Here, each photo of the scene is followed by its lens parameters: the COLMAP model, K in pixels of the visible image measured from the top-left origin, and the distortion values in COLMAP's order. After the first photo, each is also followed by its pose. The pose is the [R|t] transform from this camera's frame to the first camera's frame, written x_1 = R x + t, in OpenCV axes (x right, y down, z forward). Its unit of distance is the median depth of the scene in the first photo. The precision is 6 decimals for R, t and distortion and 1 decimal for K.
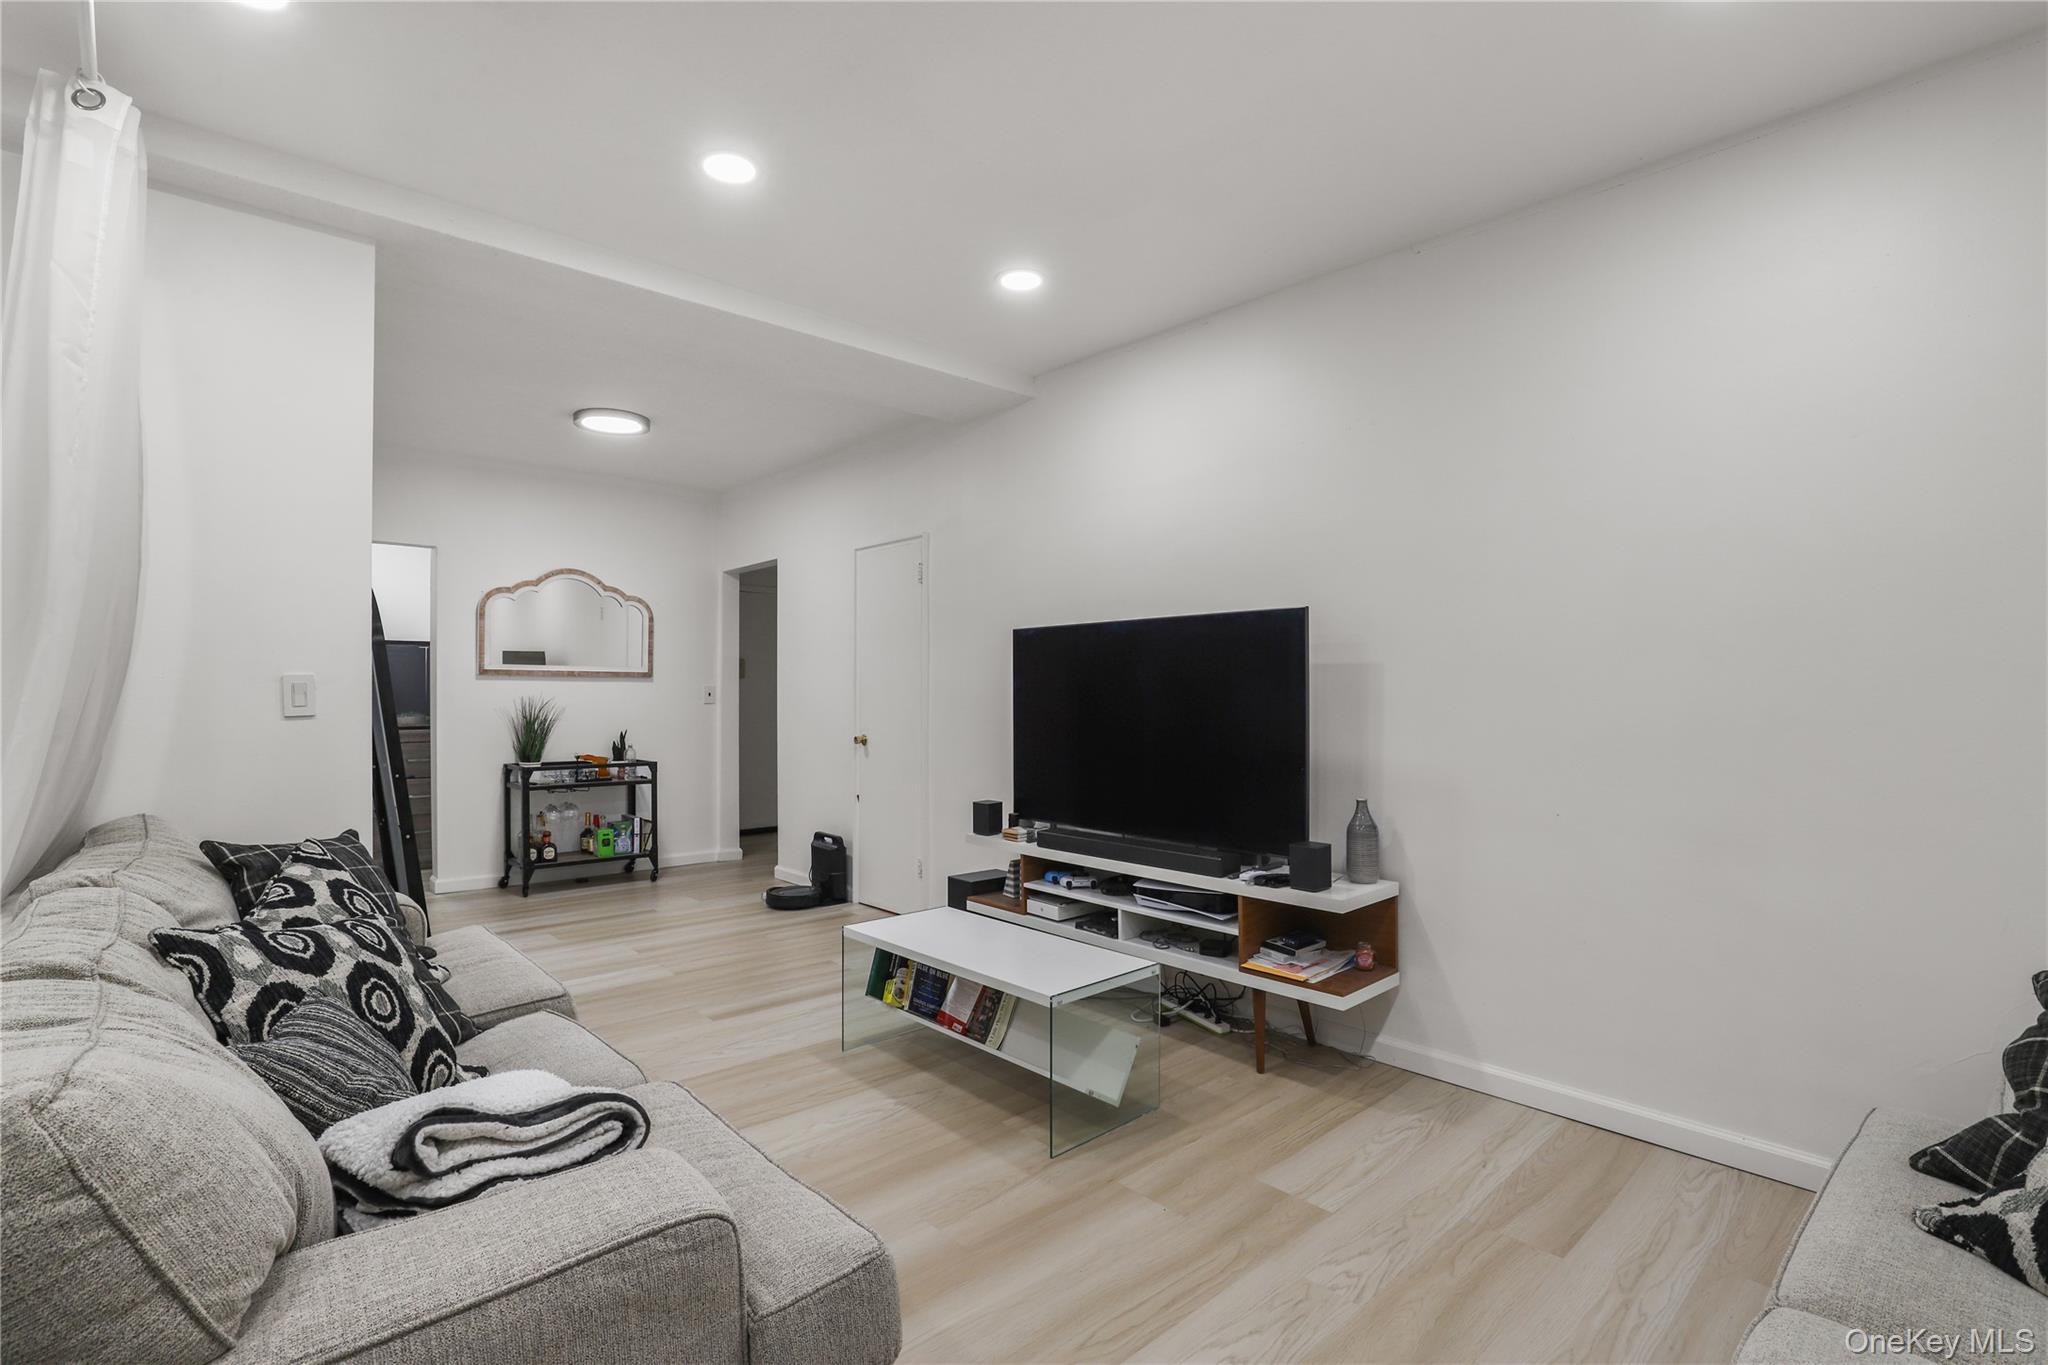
lens RADIAL K [[946.1, 0, 1008.0], [0, 946.1, 693.5], [0, 0, 1]] dist [-0.033158, 0.005773]
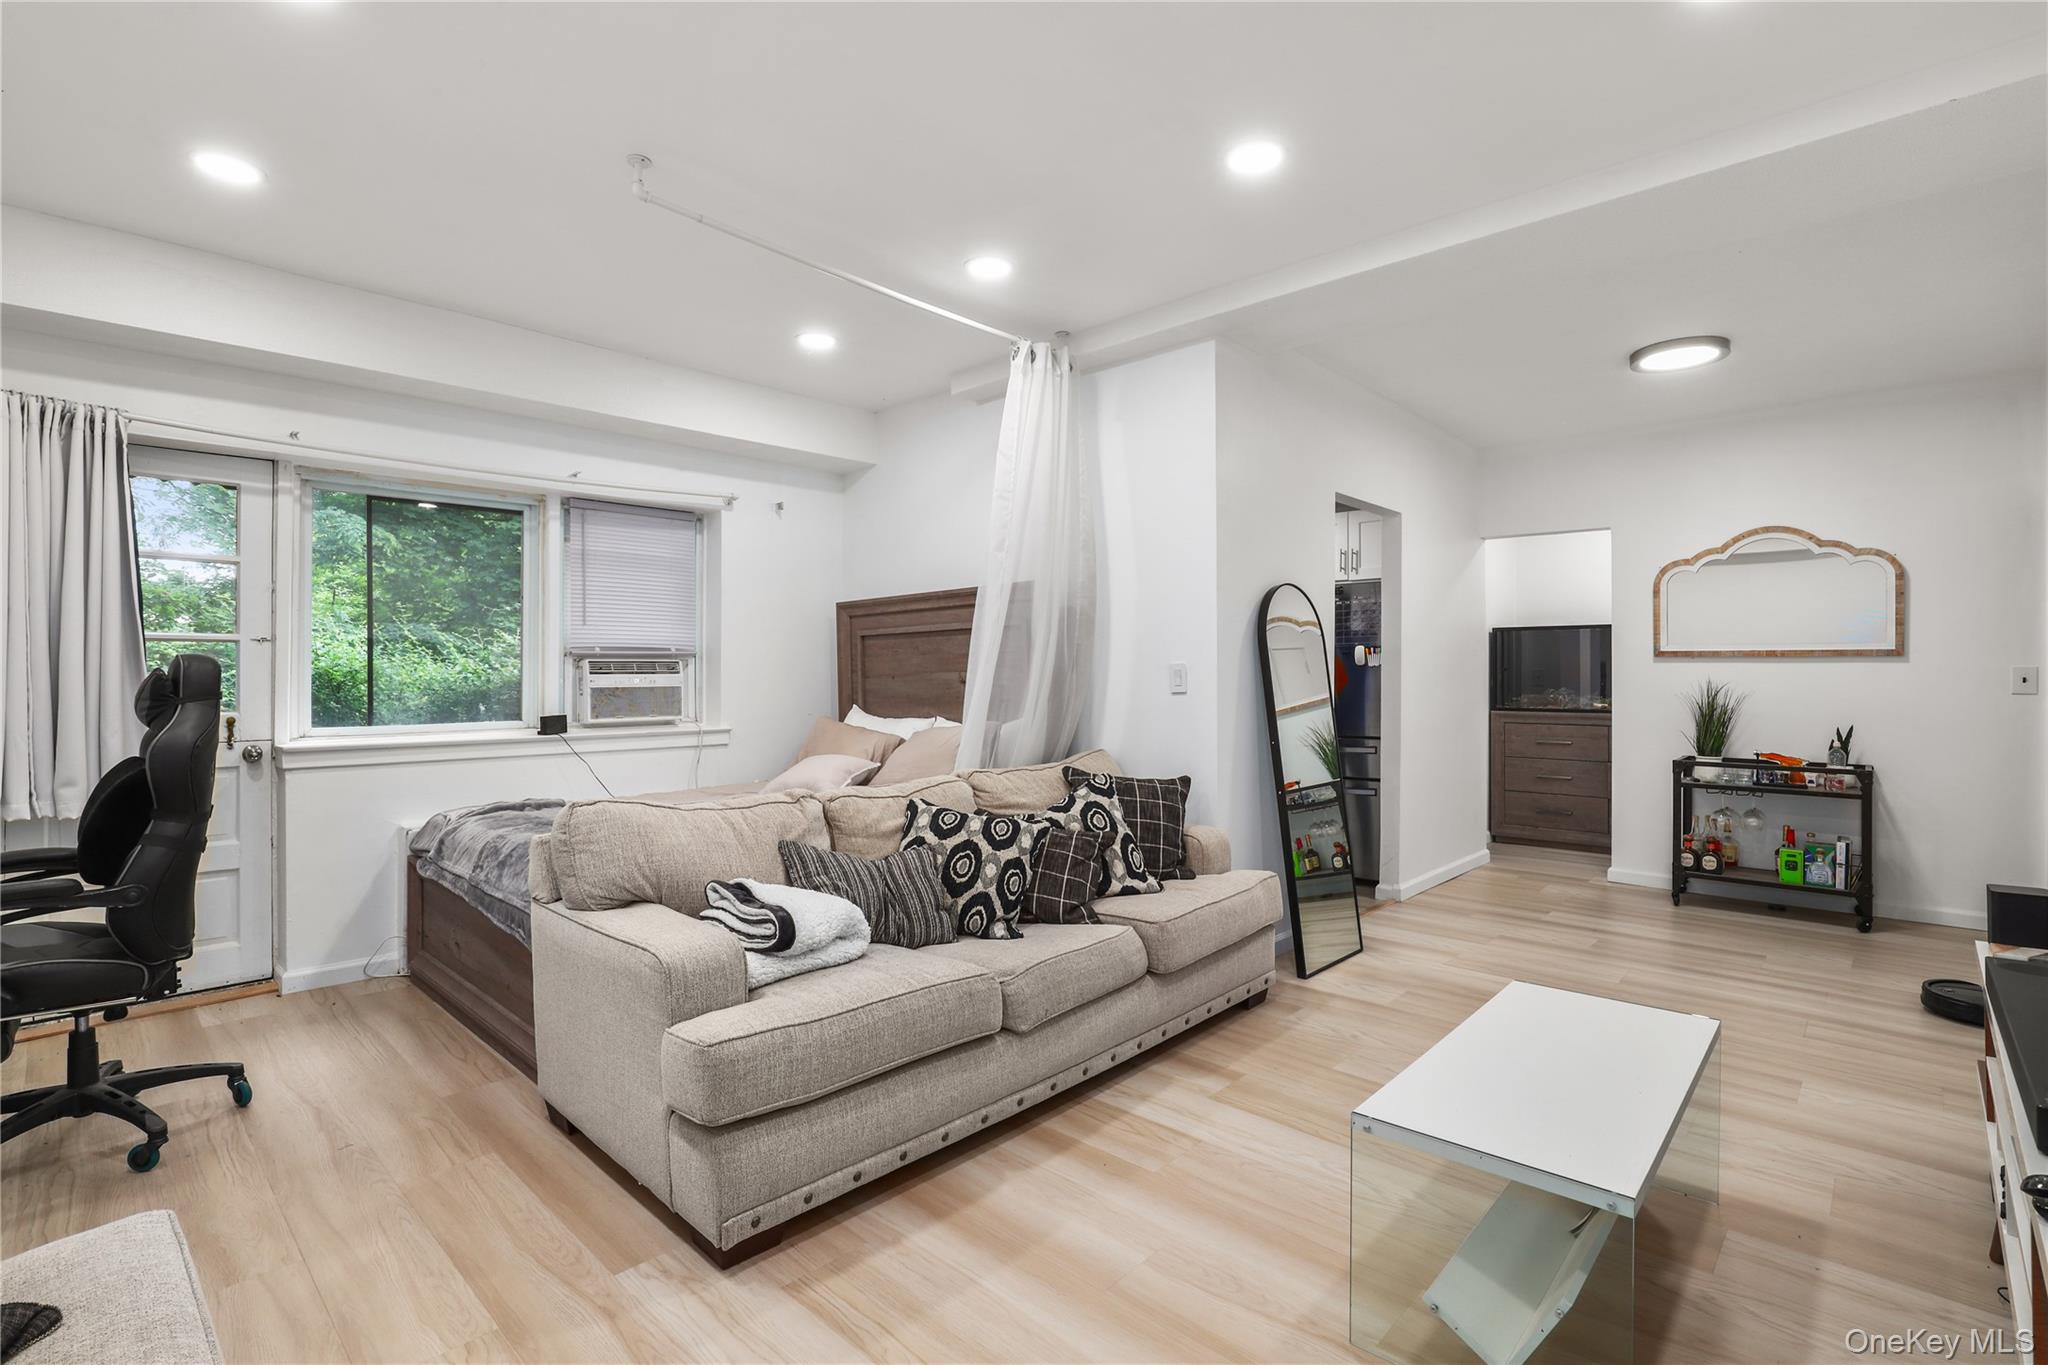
lens RADIAL K [[946.1, 0, 1023.7], [0, 946.1, 668.6], [0, 0, 1]] dist [-0.033158, 0.005773]
pose [[0.088193, -0.003759, -0.996096, 0.894209], [-0.002640, 0.999988, -0.004008, -0.008968], [0.996100, 0.002983, 0.088182, 0.858726]]
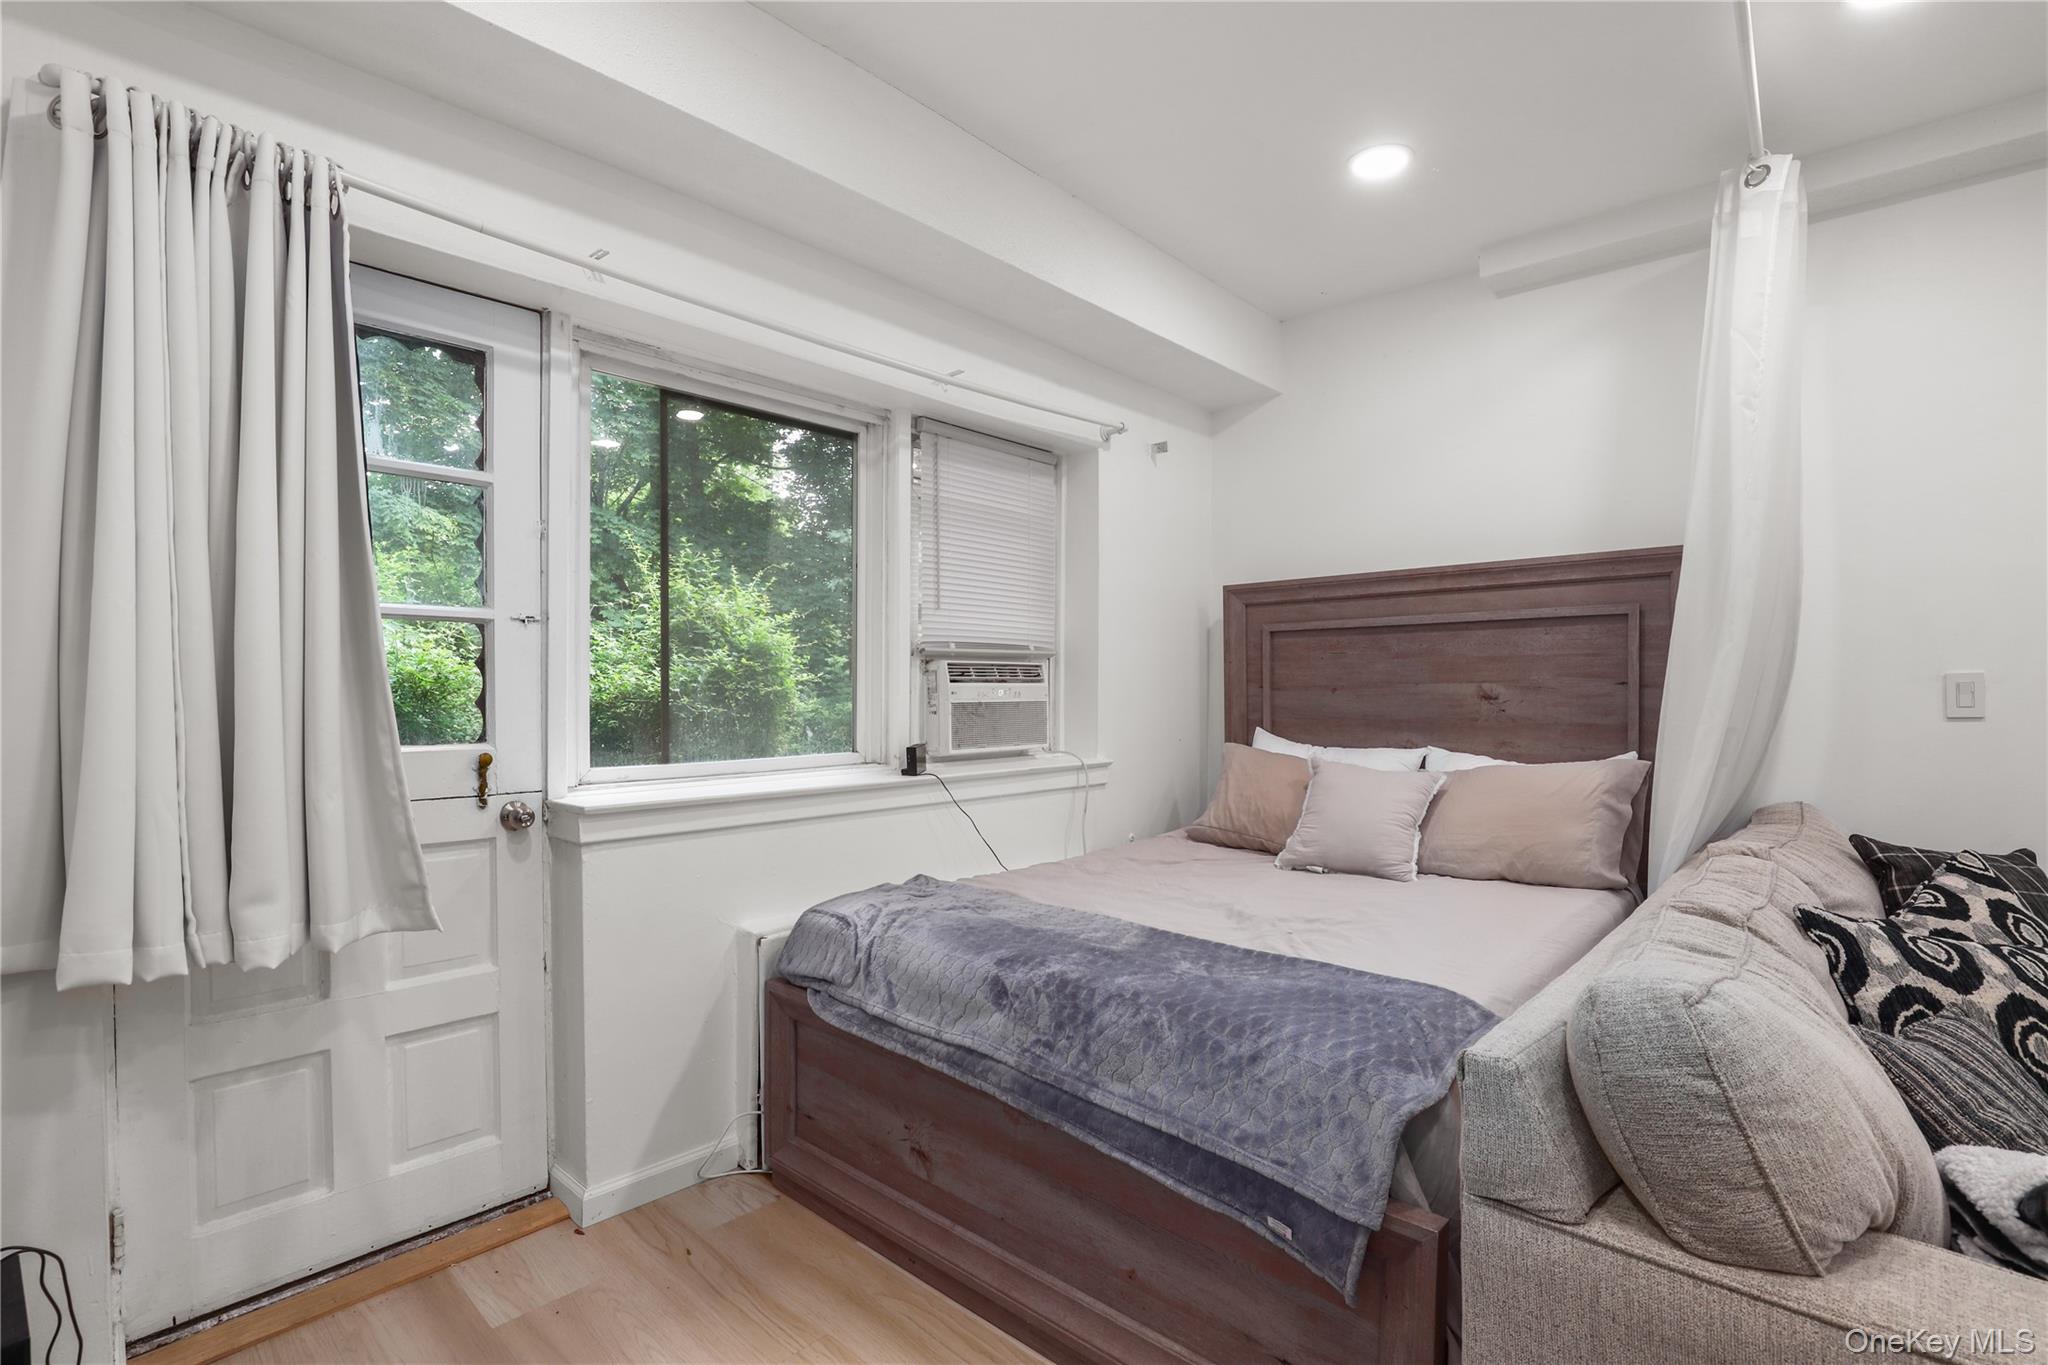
lens RADIAL K [[946.1, 0, 1030.8], [0, 946.1, 703.4], [0, 0, 1]] dist [-0.033158, 0.005773]
pose [[0.111067, 0.021744, -0.993575, 0.061286], [-0.009272, 0.999740, 0.020842, -0.000569], [0.993770, 0.006898, 0.111239, -0.038044]]
